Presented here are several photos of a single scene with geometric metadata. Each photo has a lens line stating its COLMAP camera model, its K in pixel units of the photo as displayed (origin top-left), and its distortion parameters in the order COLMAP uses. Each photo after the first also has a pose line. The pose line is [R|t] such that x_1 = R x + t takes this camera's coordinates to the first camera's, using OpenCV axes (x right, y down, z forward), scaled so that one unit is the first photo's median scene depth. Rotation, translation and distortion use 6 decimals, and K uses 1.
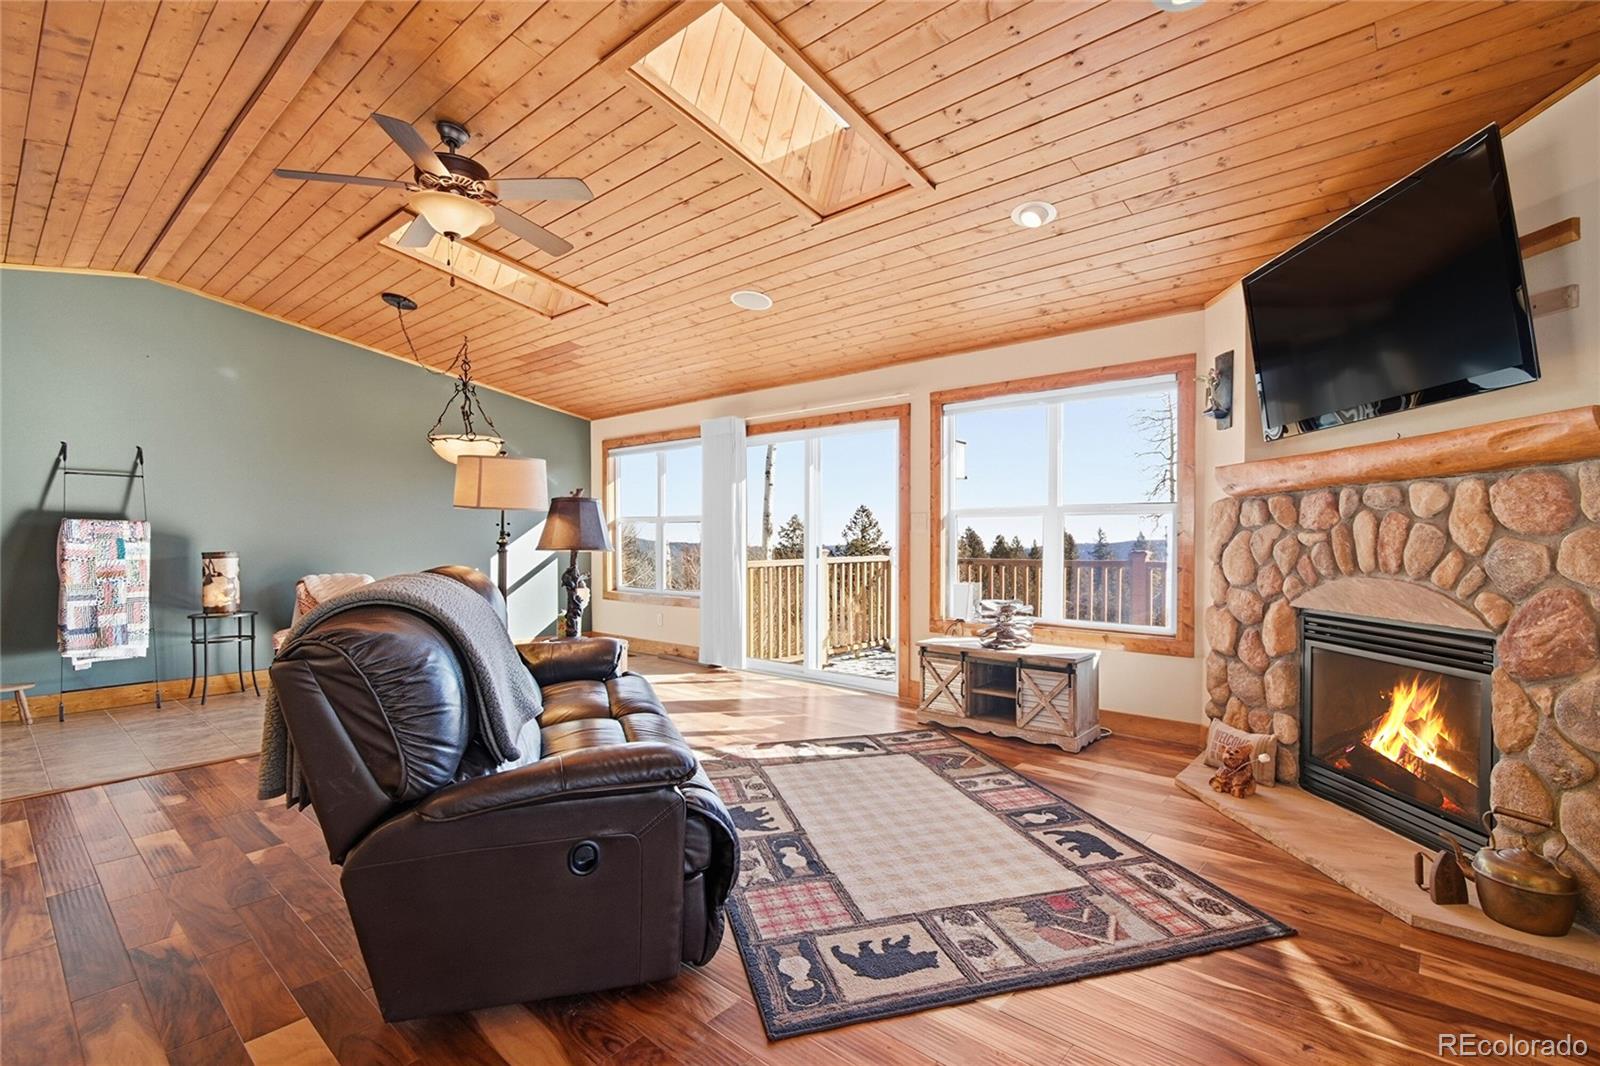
lens RADIAL K [[724.4, 0, 790.9], [0, 724.4, 532.1], [0, 0, 1]] dist [0.008773, -0.005530]
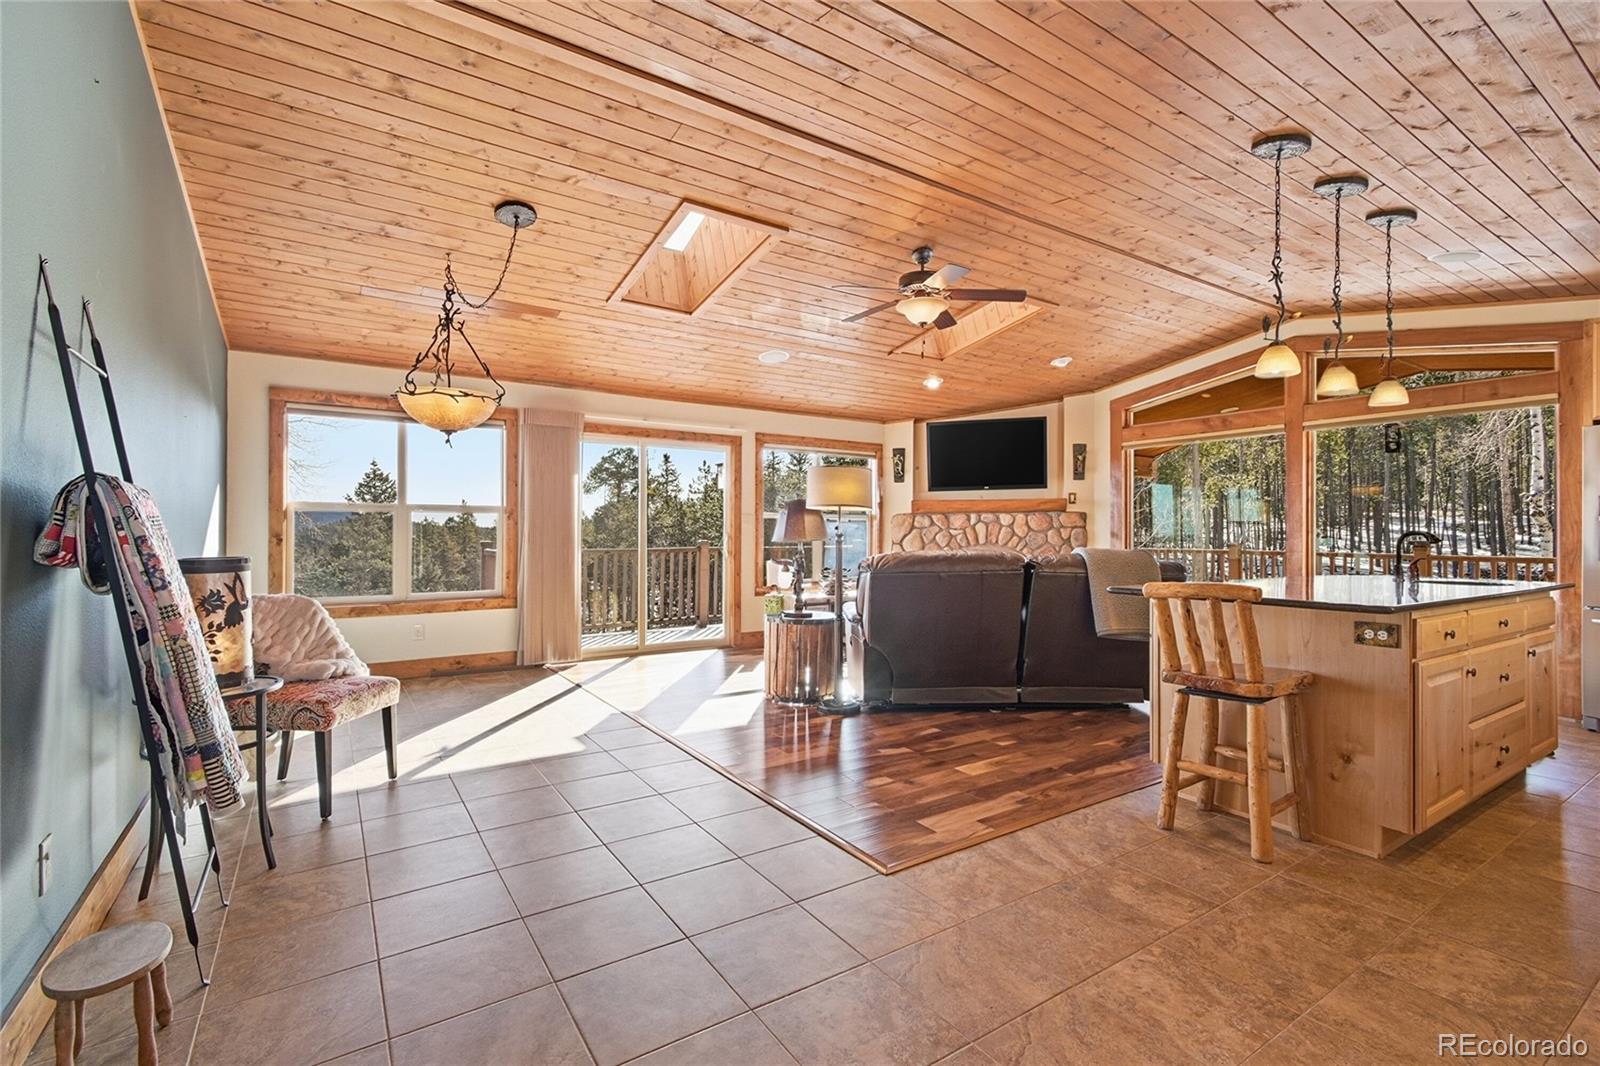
lens RADIAL K [[724.4, 0, 799.8], [0, 724.4, 525.4], [0, 0, 1]] dist [0.008773, -0.005530]
pose [[0.275036, 0.011120, 0.961370, -2.297756], [-0.010422, 0.999909, -0.008584, 0.014878], [-0.961377, -0.007659, 0.275127, 0.975249]]
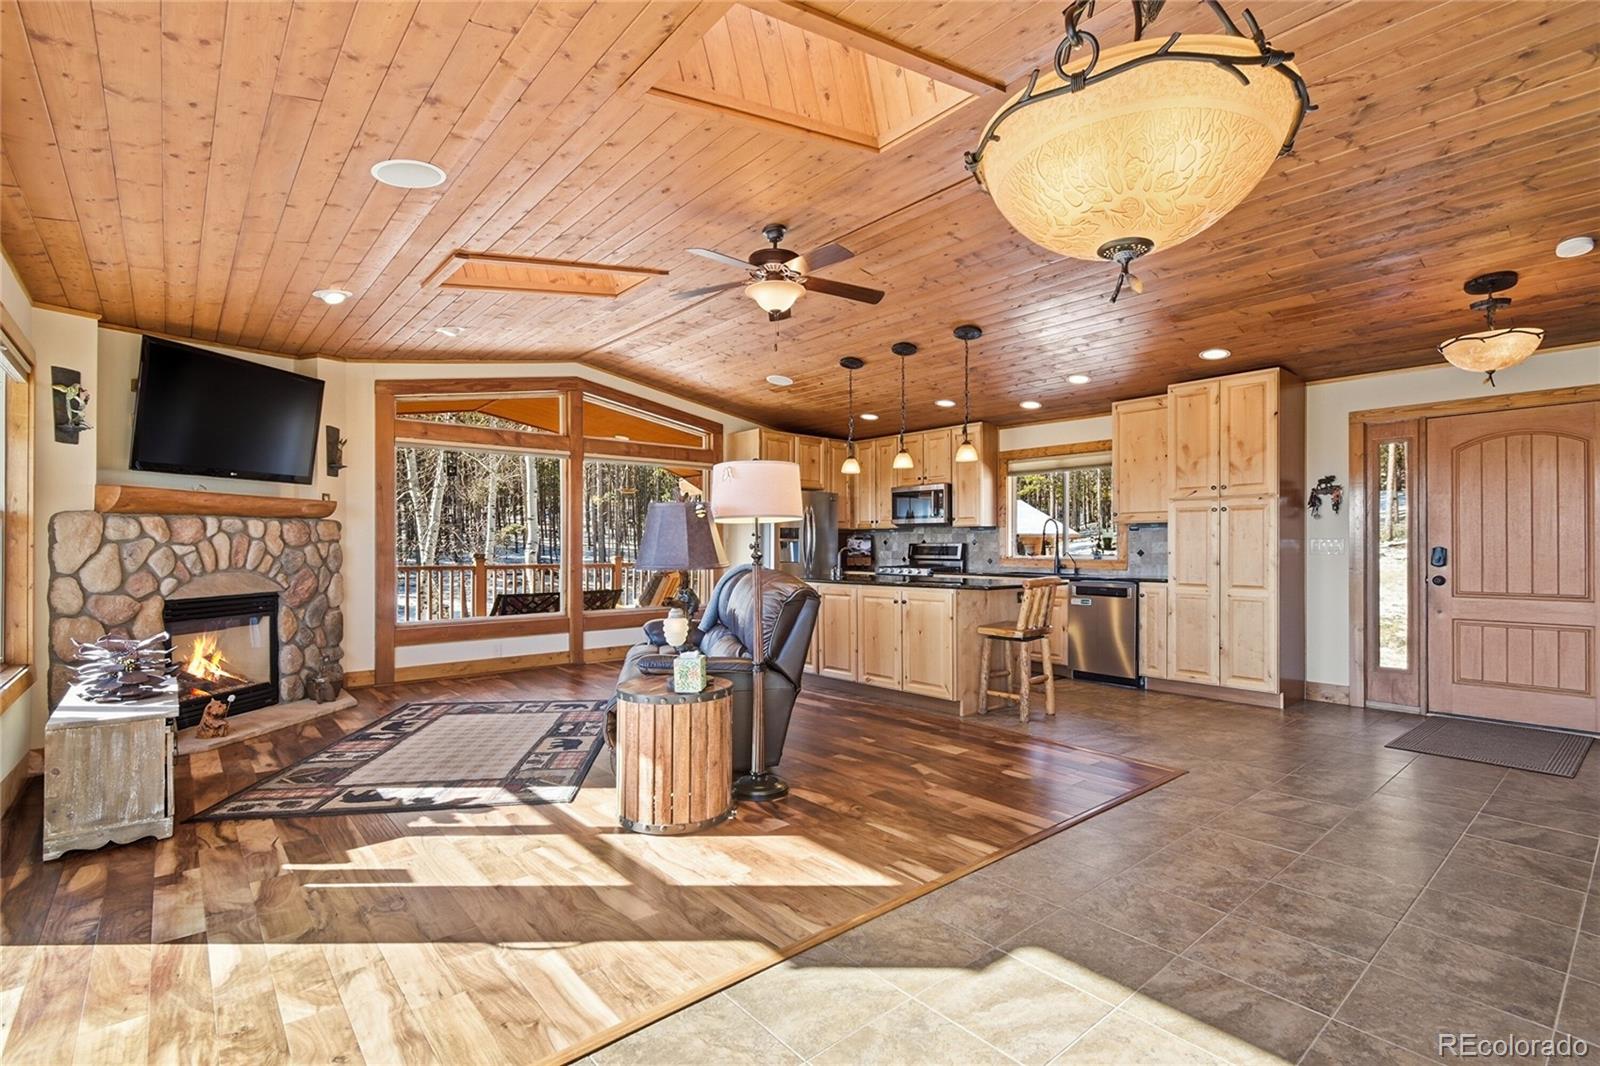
lens RADIAL K [[749.9, 0, 799.2], [0, 749.9, 547.0], [0, 0, 1]] dist [-0.000777, 0.002219]
pose [[-0.988483, -0.000738, 0.151329, -0.849172], [-0.001371, 0.999991, -0.004080, 0.009194], [-0.151325, -0.004241, -0.988475, 2.708501]]
